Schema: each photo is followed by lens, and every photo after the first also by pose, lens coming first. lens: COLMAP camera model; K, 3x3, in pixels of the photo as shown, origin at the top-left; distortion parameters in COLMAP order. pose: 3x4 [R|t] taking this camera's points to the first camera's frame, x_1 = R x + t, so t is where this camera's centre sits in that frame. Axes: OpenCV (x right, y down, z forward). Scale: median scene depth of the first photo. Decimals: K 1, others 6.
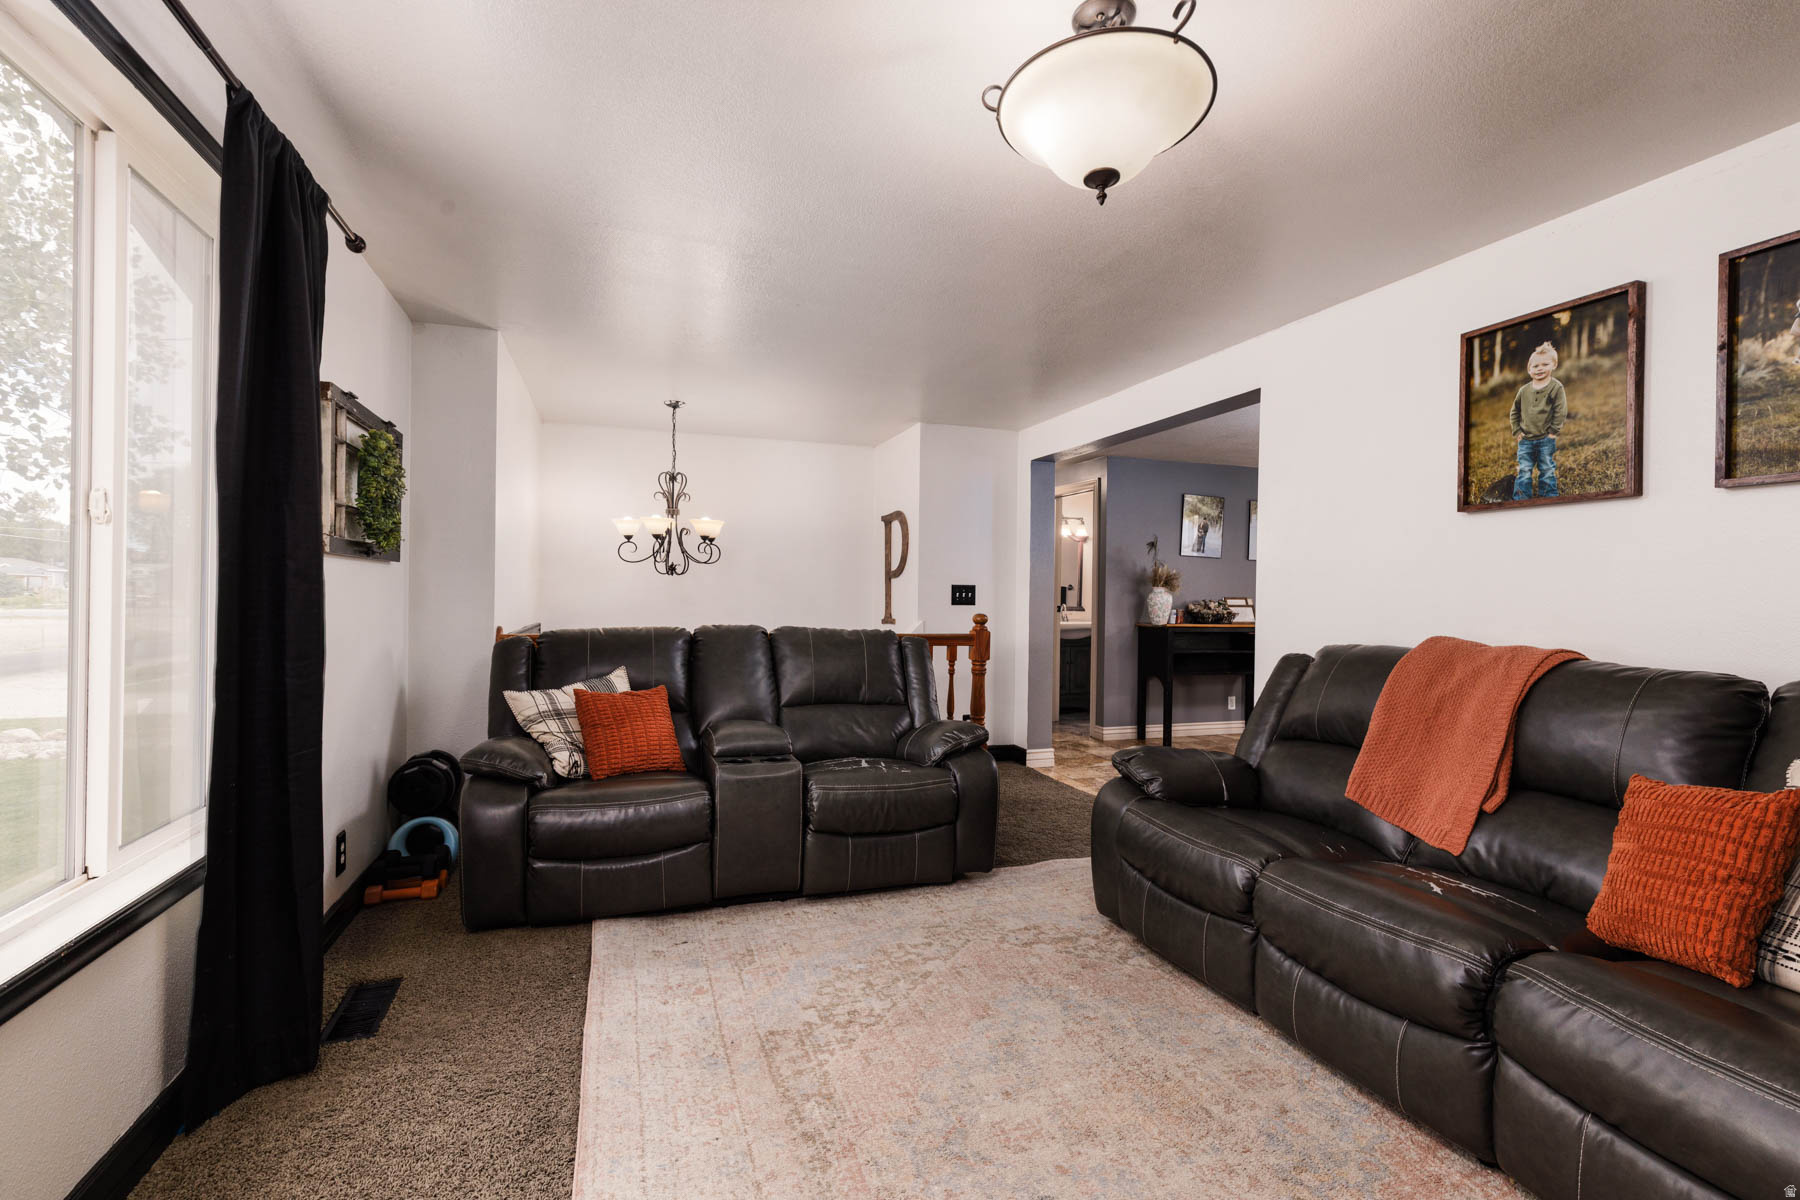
lens RADIAL K [[807.9, 0, 894.3], [0, 807.9, 600.9], [0, 0, 1]] dist [0.006499, -0.000957]
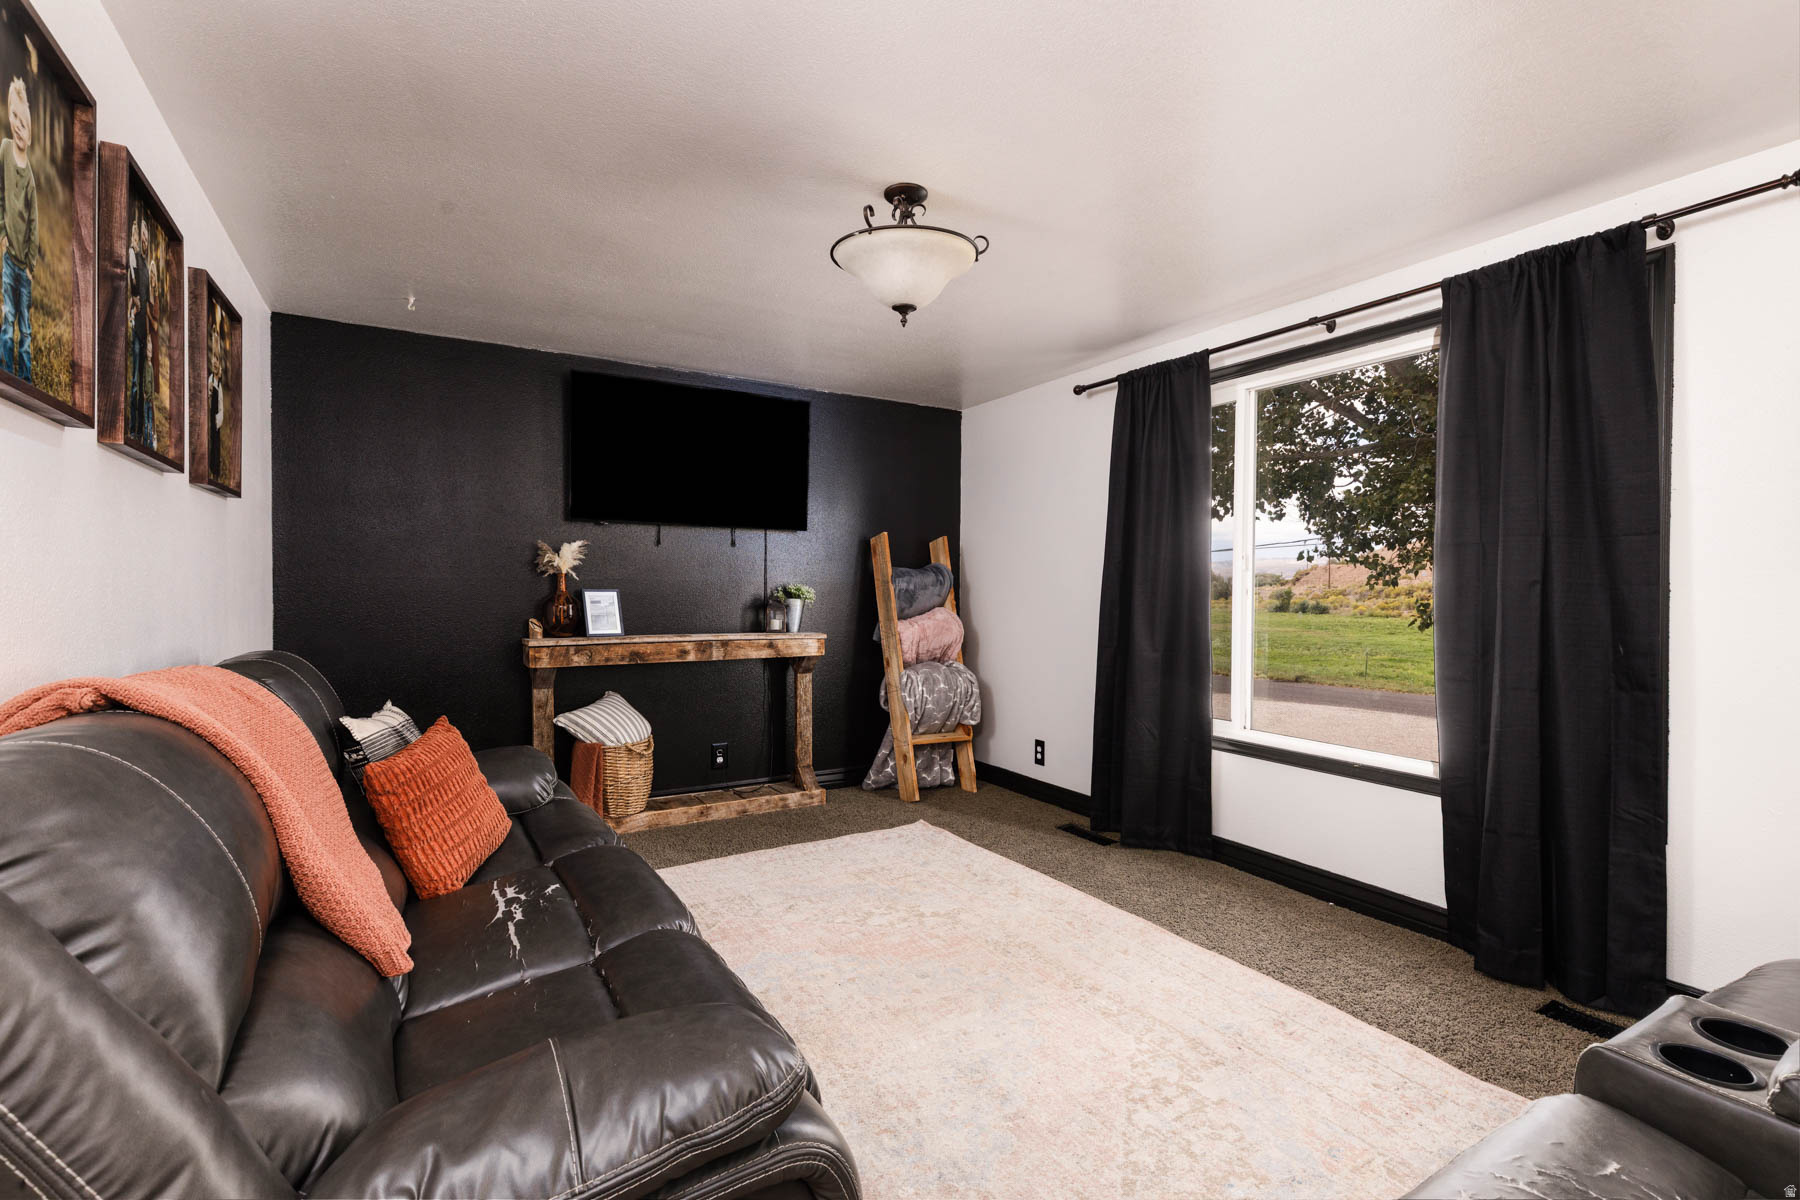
lens RADIAL K [[807.9, 0, 894.3], [0, 807.9, 600.9], [0, 0, 1]] dist [0.006499, -0.000957]
pose [[-0.980306, -0.018675, -0.196600, 0.382965], [-0.022156, 0.999634, 0.015523, -0.013788], [0.196238, 0.019573, -0.980361, 1.691969]]
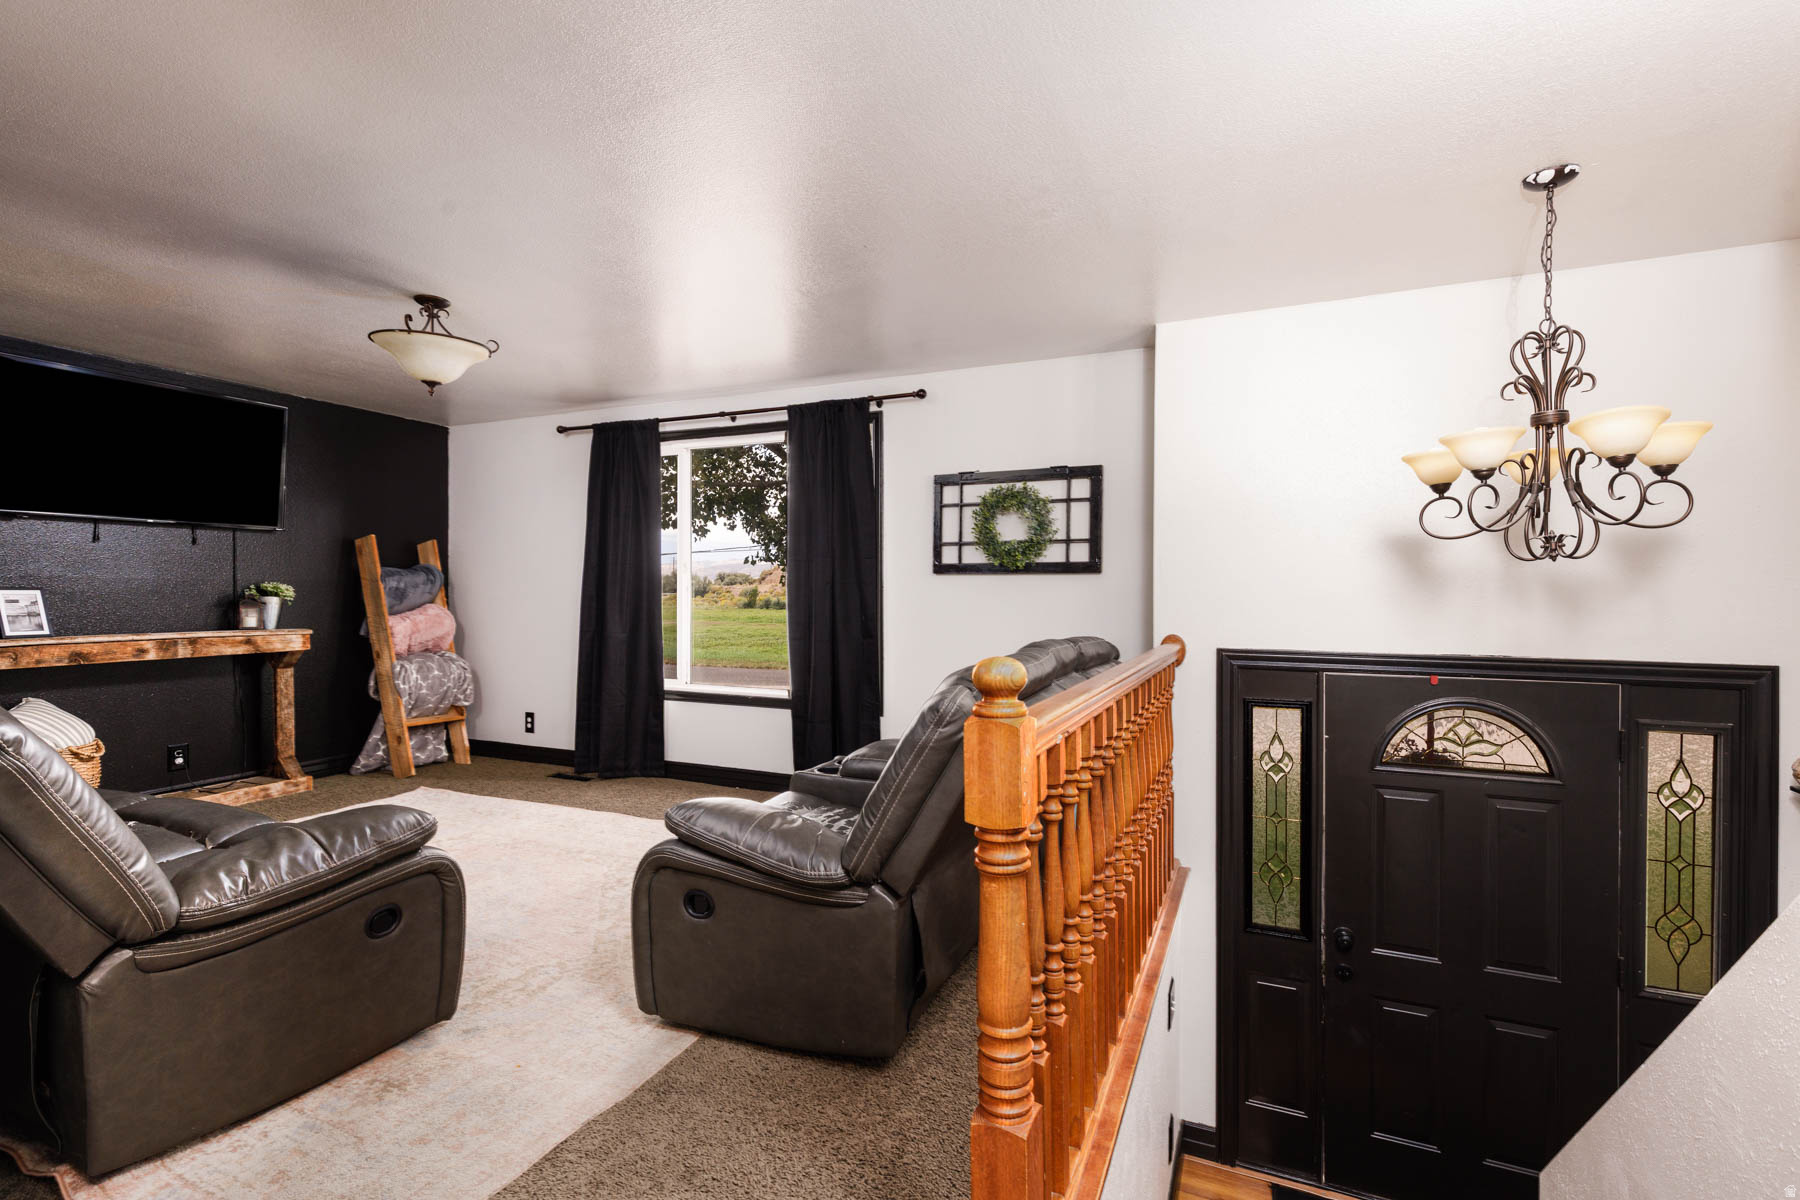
lens RADIAL K [[807.9, 0, 894.3], [0, 807.9, 600.9], [0, 0, 1]] dist [0.006499, -0.000957]
pose [[-0.682196, -0.008874, -0.731116, 0.651346], [-0.017871, 0.999830, 0.004540, -0.009453], [0.730951, 0.016163, -0.682238, 2.235669]]
